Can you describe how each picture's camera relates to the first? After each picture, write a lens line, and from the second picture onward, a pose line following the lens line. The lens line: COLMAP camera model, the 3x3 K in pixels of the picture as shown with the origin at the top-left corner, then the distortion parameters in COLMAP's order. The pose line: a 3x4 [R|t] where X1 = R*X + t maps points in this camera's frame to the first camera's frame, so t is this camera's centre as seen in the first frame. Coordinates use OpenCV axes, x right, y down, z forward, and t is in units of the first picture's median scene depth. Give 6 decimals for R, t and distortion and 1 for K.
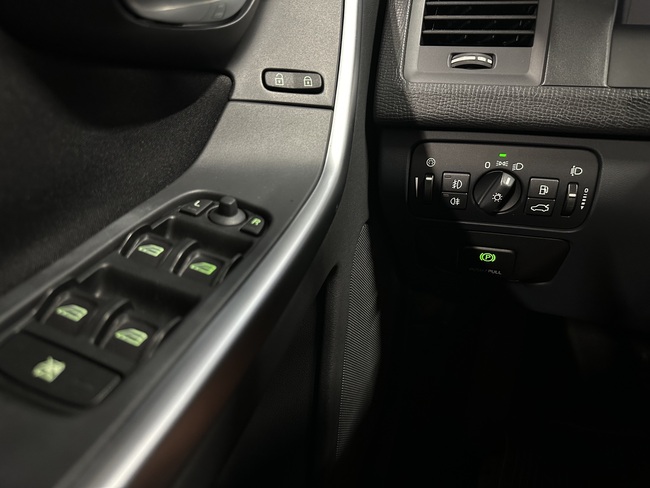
lens RADIAL K [[468.1, 0, 324.1], [0, 468.1, 243.4], [0, 0, 1]] dist [0.084472, -0.120997]
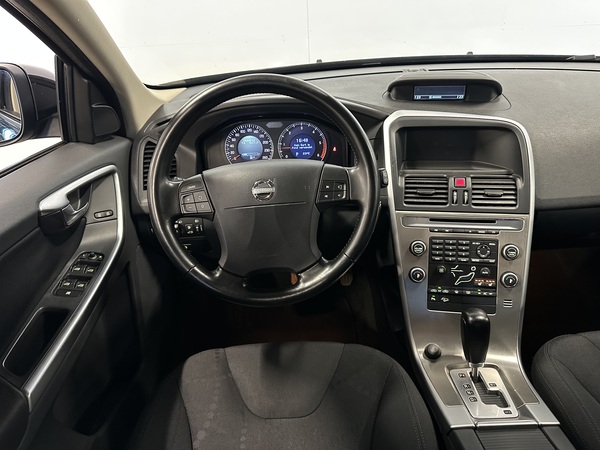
lens RADIAL K [[432.1, 0, 299.2], [0, 432.1, 224.4], [0, 0, 1]] dist [0.084472, -0.120997]
pose [[0.943240, -0.170676, 0.284902, 0.453877], [0.159395, 0.985234, 0.062504, -0.286662], [-0.291363, -0.013544, 0.956517, -3.161689]]
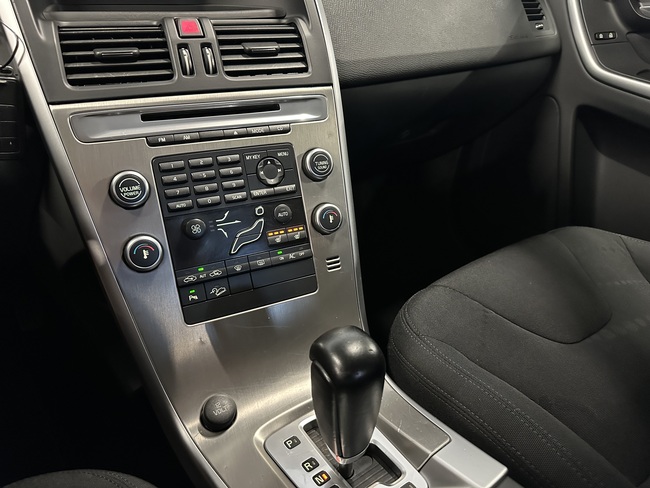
lens RADIAL K [[468.1, 0, 324.1], [0, 468.1, 243.4], [0, 0, 1]] dist [0.084472, -0.120997]
pose [[0.574056, -0.364952, 0.732986, 1.610221], [0.296185, 0.927113, 0.229643, 0.342657], [-0.763370, 0.085272, 0.640309, -1.366608]]
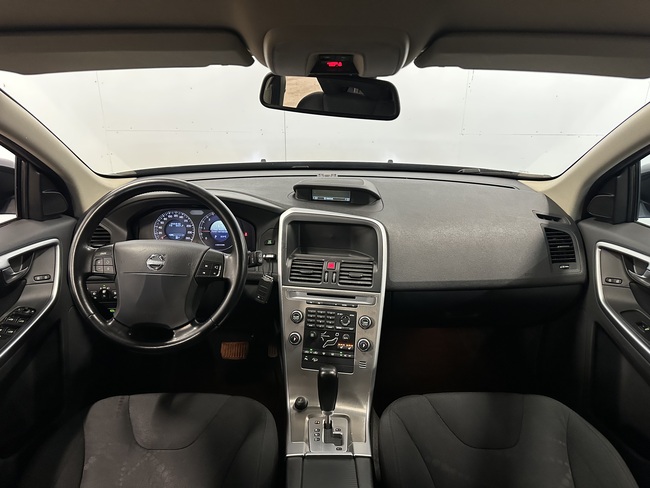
lens RADIAL K [[468.1, 0, 324.1], [0, 468.1, 243.4], [0, 0, 1]] dist [0.084472, -0.120997]
pose [[0.940607, -0.078421, 0.330316, 1.171443], [0.111240, 0.990435, -0.081628, -0.005596], [-0.320756, 0.113524, 0.940334, -4.884491]]
